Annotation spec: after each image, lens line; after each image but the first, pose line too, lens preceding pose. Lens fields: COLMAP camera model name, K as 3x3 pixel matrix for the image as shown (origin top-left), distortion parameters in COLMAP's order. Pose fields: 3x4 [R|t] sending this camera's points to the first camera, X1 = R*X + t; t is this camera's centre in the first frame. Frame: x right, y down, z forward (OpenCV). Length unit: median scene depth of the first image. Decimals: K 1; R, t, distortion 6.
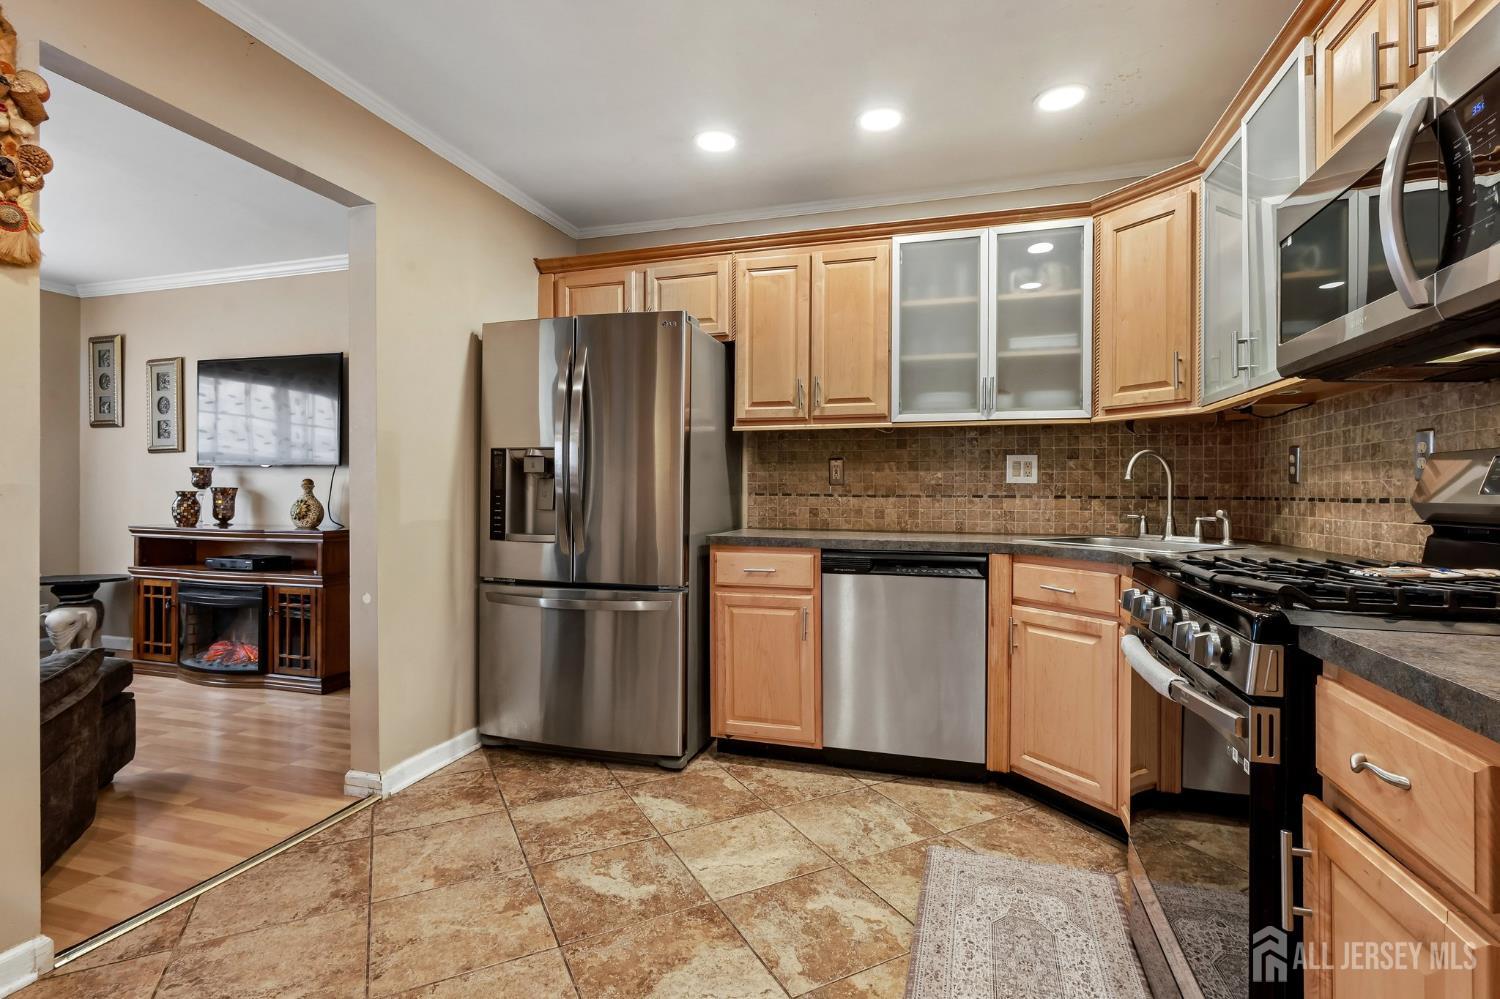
lens RADIAL K [[720.7, 0, 786.4], [0, 720.7, 491.1], [0, 0, 1]] dist [-0.005346, 0.000909]
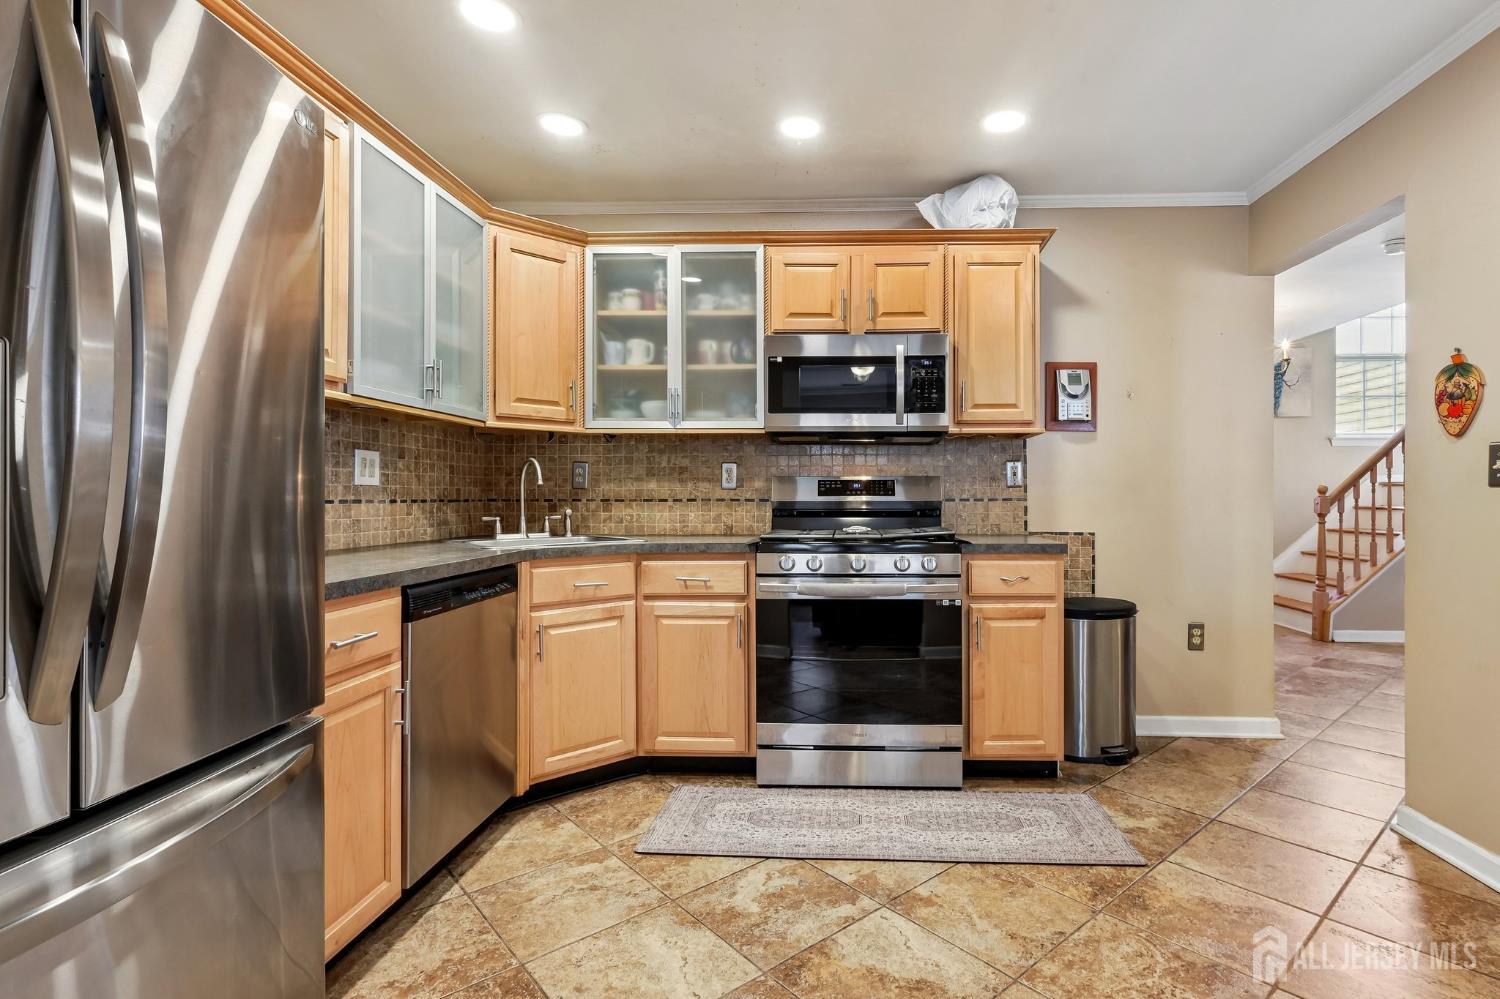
lens RADIAL K [[720.7, 0, 806.5], [0, 720.7, 492.2], [0, 0, 1]] dist [-0.005346, 0.000909]
pose [[-0.222117, 0.000353, 0.975020, -0.708450], [-0.002498, 0.999996, -0.000931, -0.003885], [-0.975017, -0.002642, -0.222116, 0.850227]]
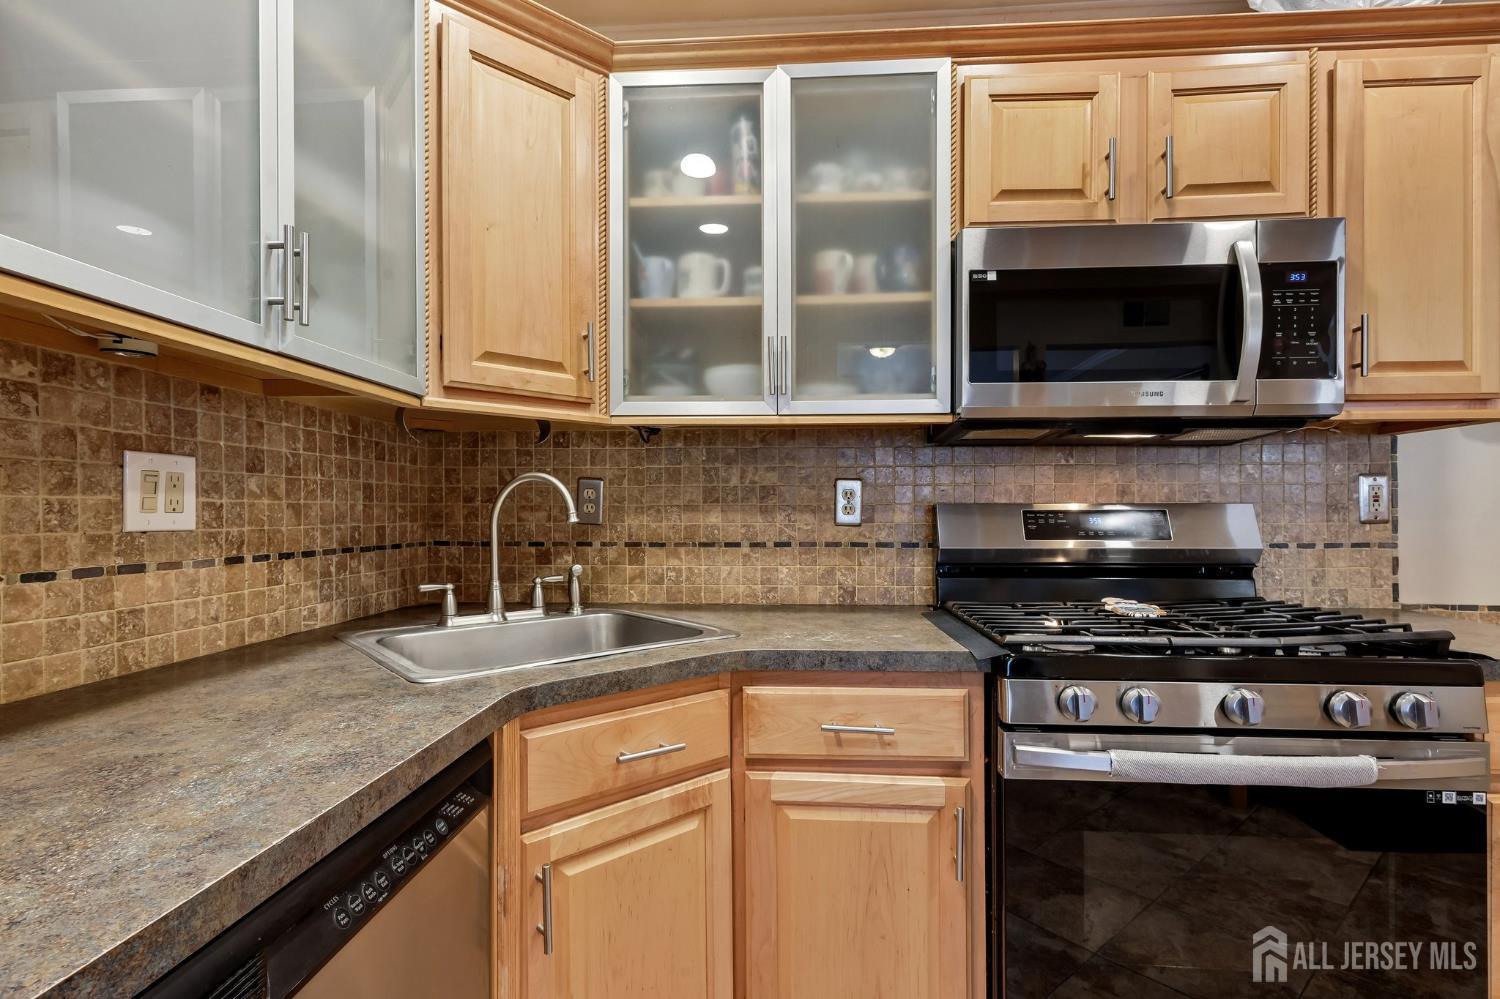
lens RADIAL K [[720.7, 0, 730.5], [0, 720.7, 516.0], [0, 0, 1]] dist [-0.005346, 0.000909]
pose [[-0.178744, -0.011993, 0.983823, -0.107279], [-0.002765, 0.999928, 0.011688, -0.028697], [-0.983892, -0.000631, -0.178764, 0.952225]]
